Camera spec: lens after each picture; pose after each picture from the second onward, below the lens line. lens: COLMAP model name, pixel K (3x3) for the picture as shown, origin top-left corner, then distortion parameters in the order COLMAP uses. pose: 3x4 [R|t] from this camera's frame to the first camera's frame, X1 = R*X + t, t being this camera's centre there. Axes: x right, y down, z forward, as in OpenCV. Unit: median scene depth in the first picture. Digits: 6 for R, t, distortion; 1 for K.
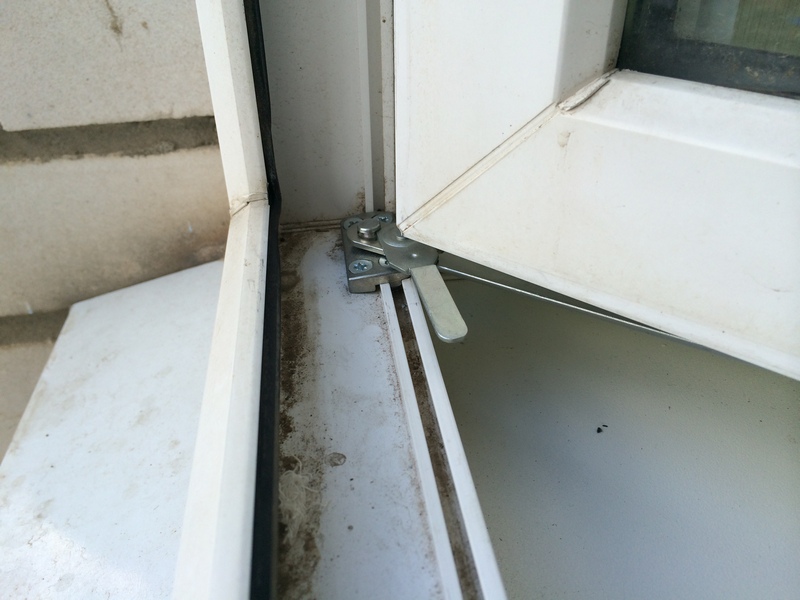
lens RADIAL K [[653.5, 0, 398.9], [0, 653.5, 279.8], [0, 0, 1]] dist [0.007415, -0.049938]
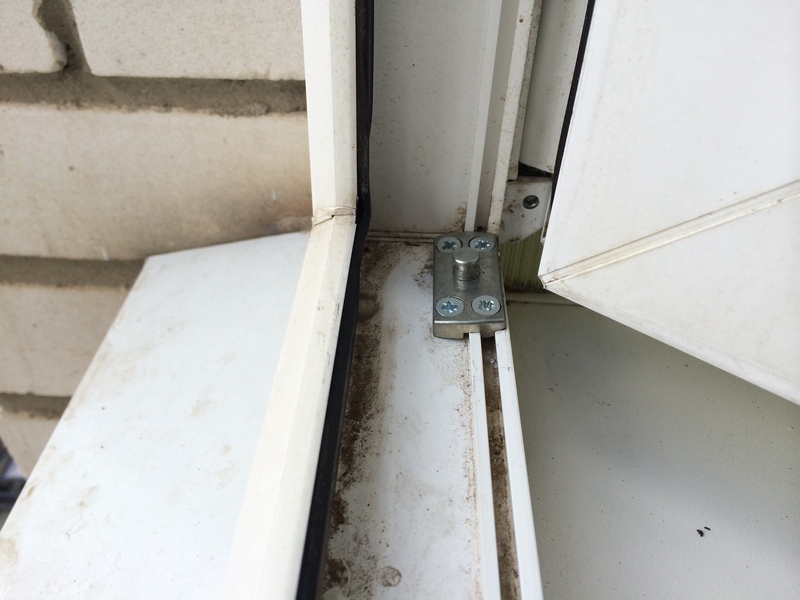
lens RADIAL K [[603.9, 0, 400.5], [0, 603.9, 194.0], [0, 0, 1]] dist [0.003345, -0.010071]
pose [[0.981986, 0.146697, -0.119095, -0.047463], [-0.134934, 0.985643, 0.101497, -0.230292], [0.132274, -0.083598, 0.987682, 0.205402]]
